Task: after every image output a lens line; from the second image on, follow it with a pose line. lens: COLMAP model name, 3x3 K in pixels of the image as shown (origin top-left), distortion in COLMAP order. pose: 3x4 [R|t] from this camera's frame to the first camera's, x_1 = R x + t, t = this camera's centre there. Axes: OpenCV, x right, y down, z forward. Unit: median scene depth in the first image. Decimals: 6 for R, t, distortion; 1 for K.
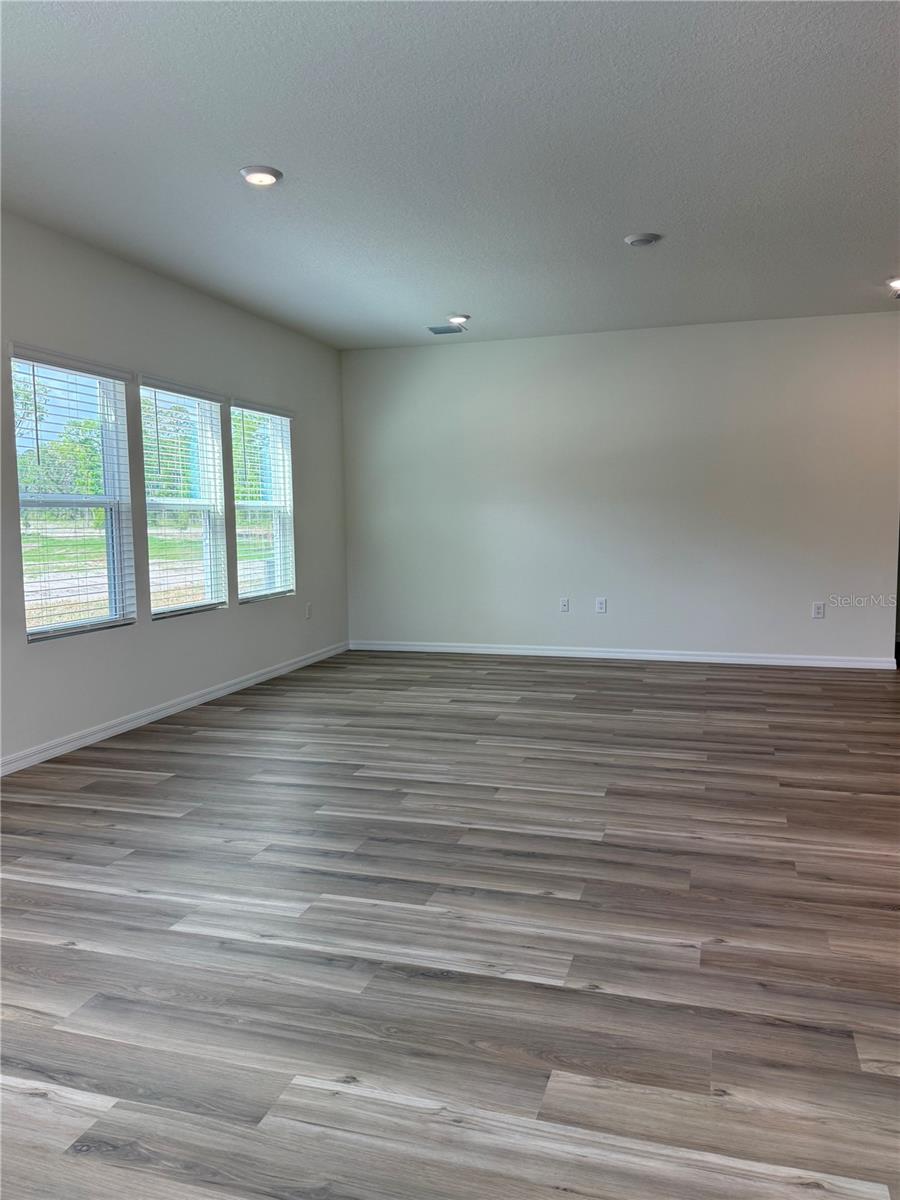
lens RADIAL K [[902.5, 0, 464.7], [0, 902.5, 612.5], [0, 0, 1]] dist [0.074890, -0.104261]
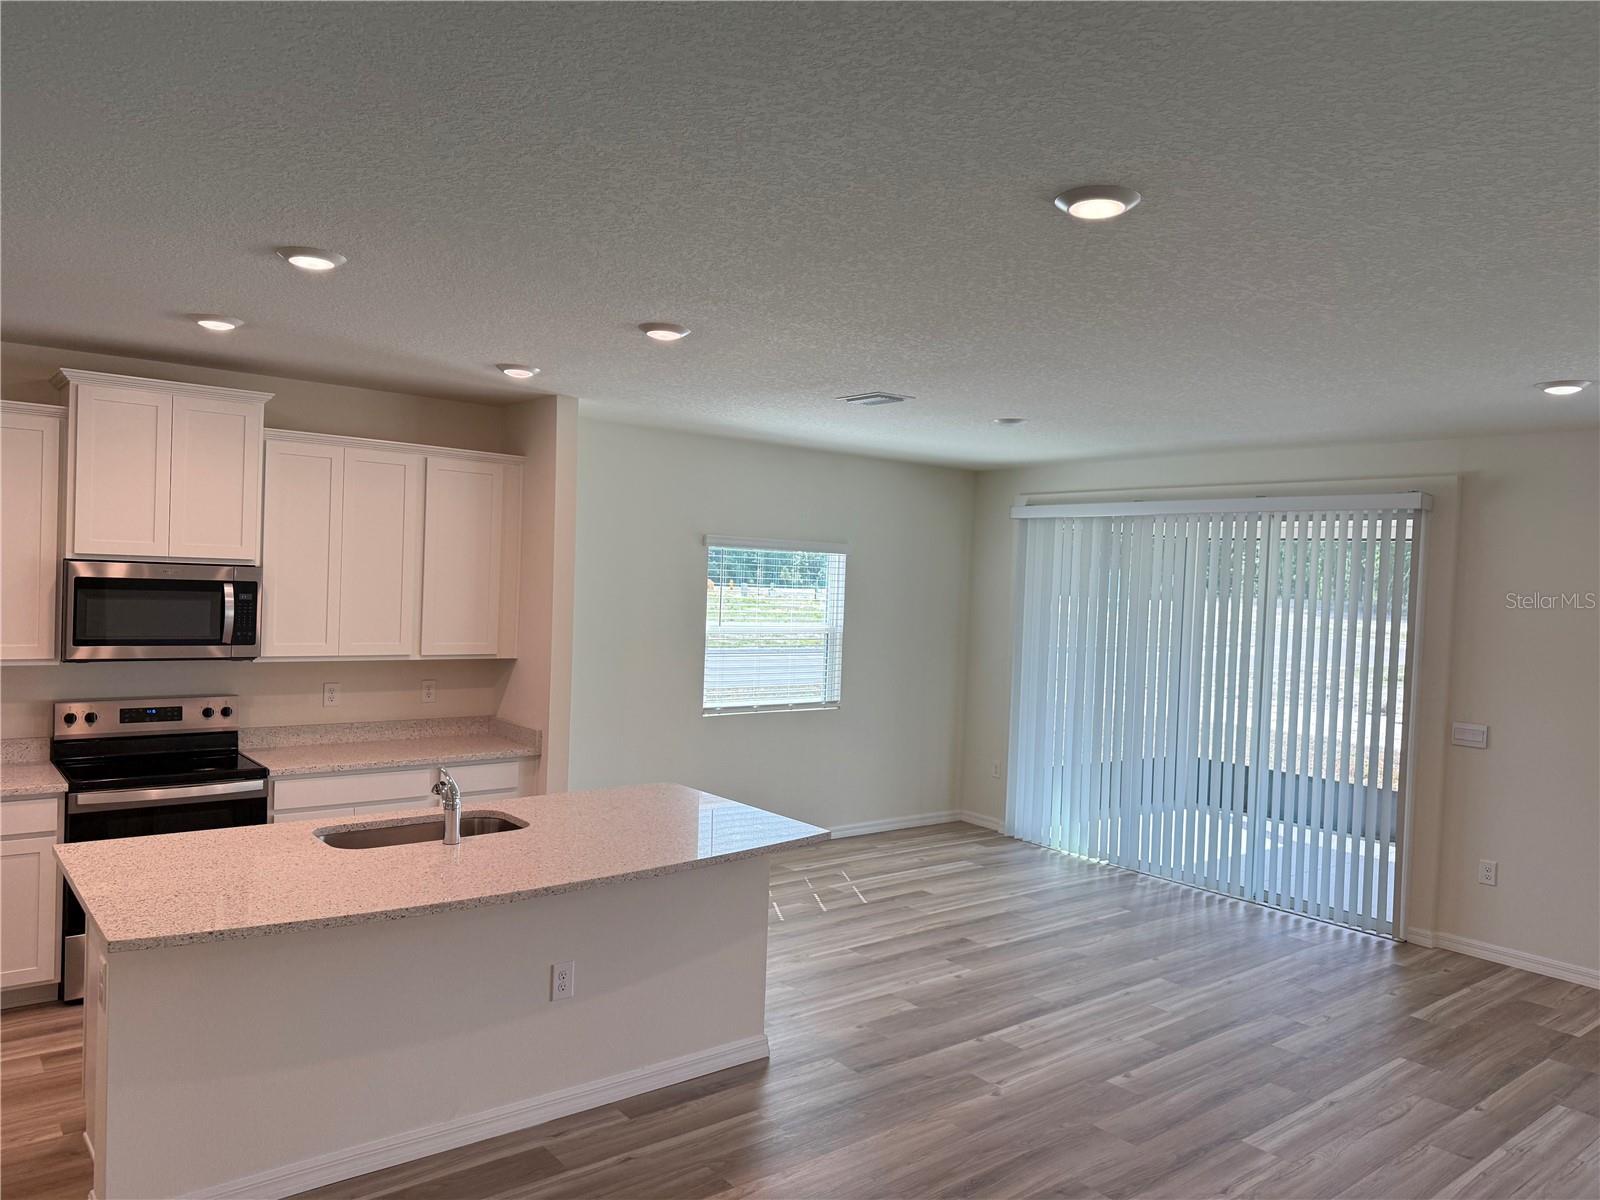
lens RADIAL K [[1117.5, 0, 807.3], [0, 1117.5, 577.6], [0, 0, 1]] dist [0.047669, -0.048437]
pose [[-0.564897, -0.014074, -0.825041, 1.407952], [-0.122574, 0.990193, 0.067034, -0.341793], [0.816006, 0.138996, -0.561082, 1.280123]]
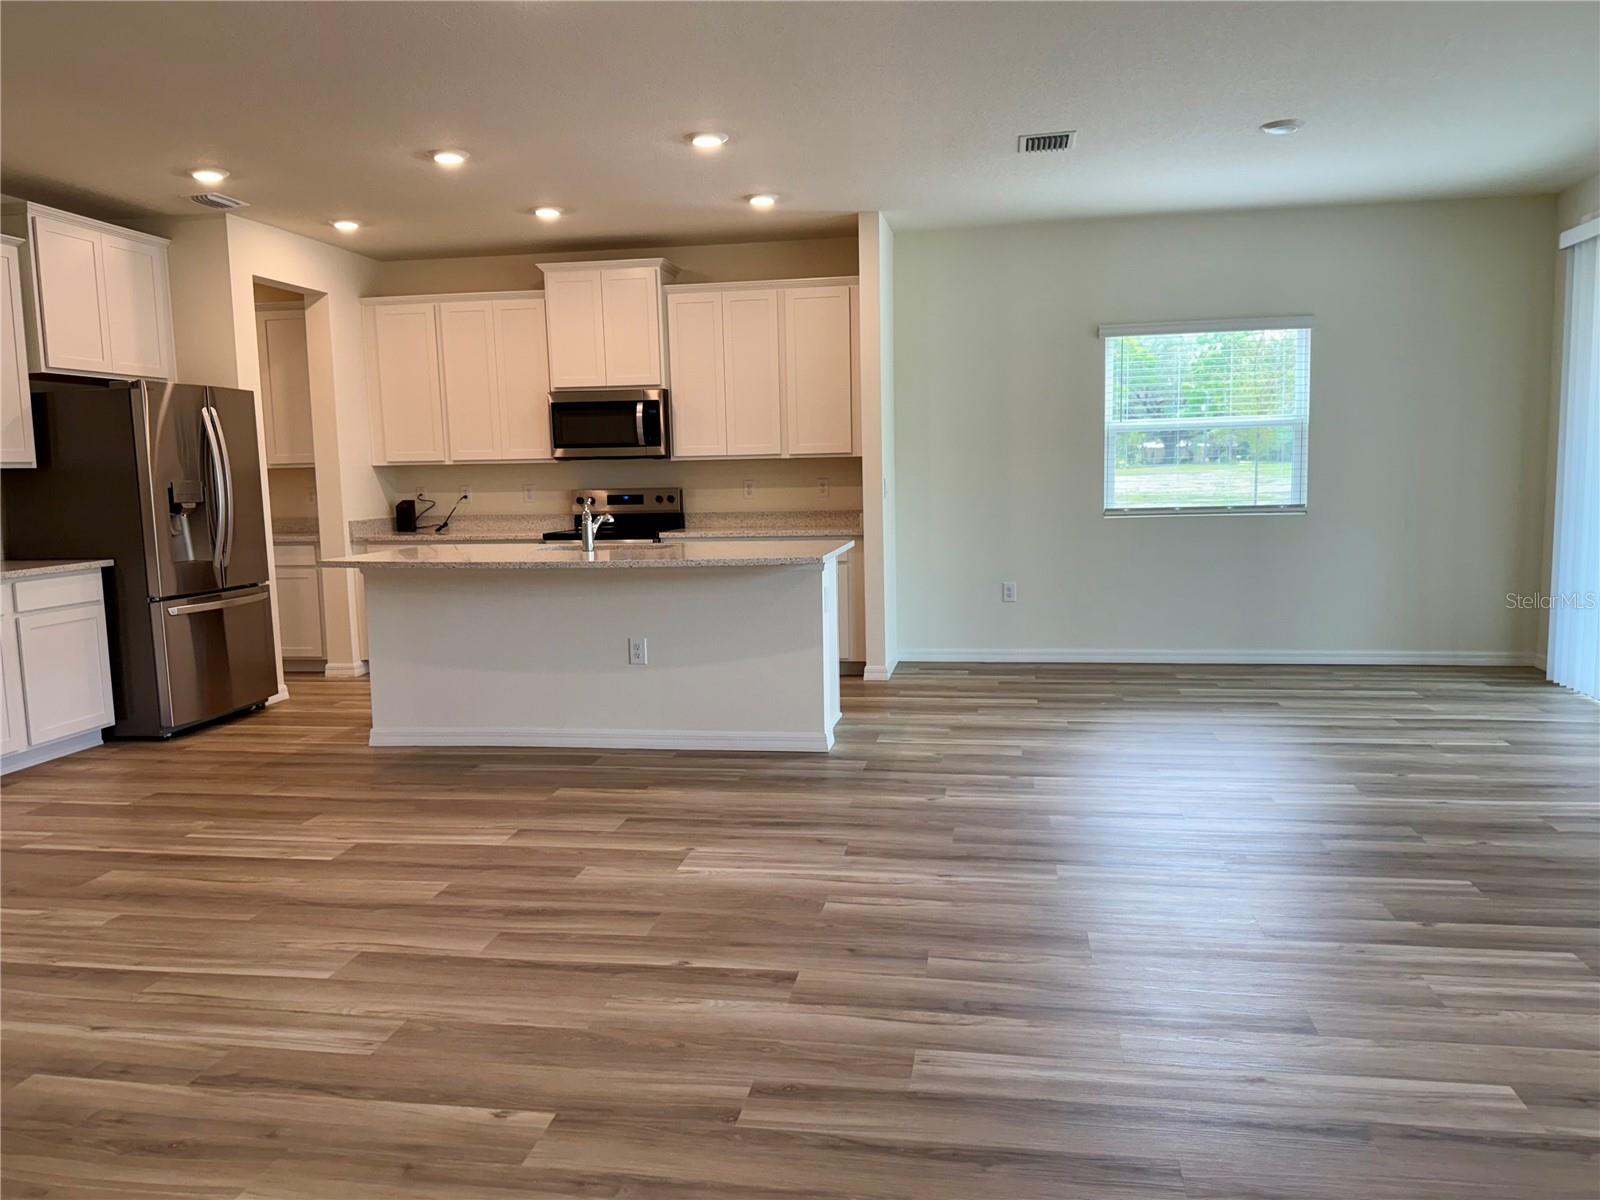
lens RADIAL K [[1203.3, 0, 789.9], [0, 1203.3, 596.6], [0, 0, 1]] dist [0.074890, -0.104261]
pose [[-0.993485, 0.045332, -0.104559, 0.536480], [0.022300, 0.977074, 0.211728, -0.250519], [0.111760, 0.208017, -0.971719, 2.150174]]
